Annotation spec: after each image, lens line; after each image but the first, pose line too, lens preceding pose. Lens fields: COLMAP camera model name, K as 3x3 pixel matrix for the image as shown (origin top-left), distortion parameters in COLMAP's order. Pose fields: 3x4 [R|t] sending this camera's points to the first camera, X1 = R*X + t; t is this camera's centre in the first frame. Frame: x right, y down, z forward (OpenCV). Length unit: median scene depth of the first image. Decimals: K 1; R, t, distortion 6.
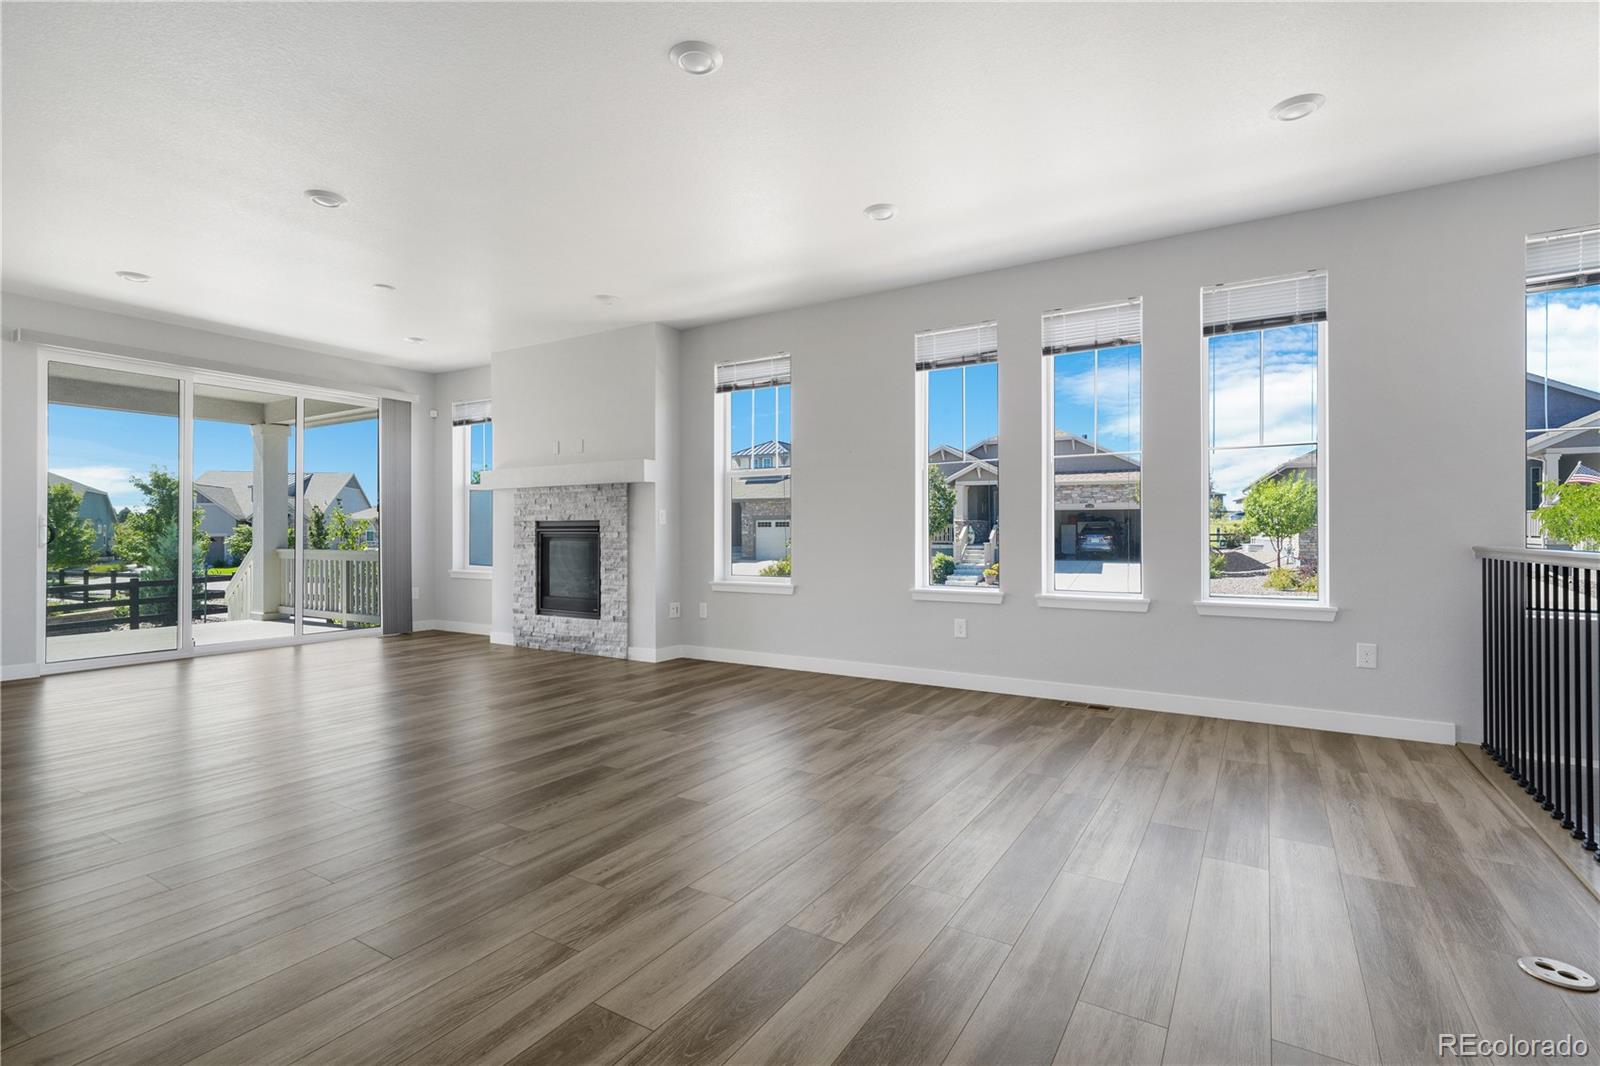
lens RADIAL K [[744.9, 0, 819.6], [0, 744.9, 535.5], [0, 0, 1]] dist [-0.001289, -0.000319]
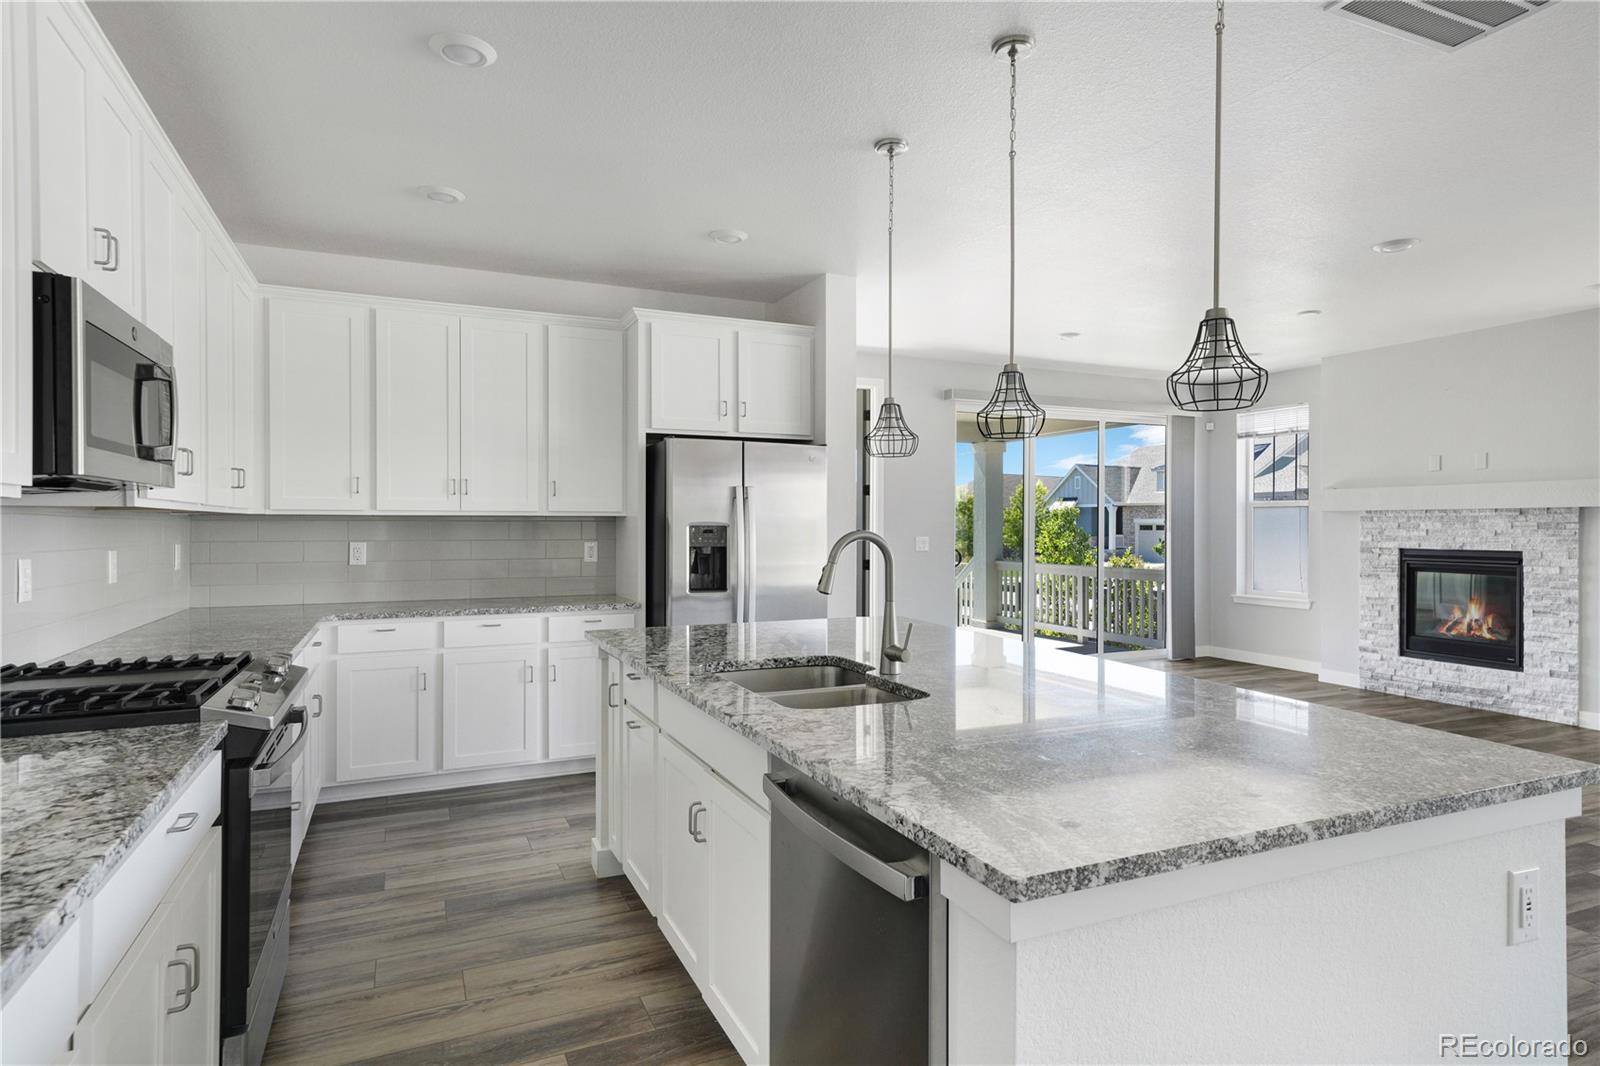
lens RADIAL K [[877.9, 0, 800.0], [0, 877.9, 533.0], [0, 0, 1]] dist [0.026397, 0.000368]
pose [[0.821404, 0.007033, -0.570303, -0.383461], [-0.003489, 0.999967, 0.007307, -0.044622], [0.570336, -0.004012, 0.821402, -0.262477]]
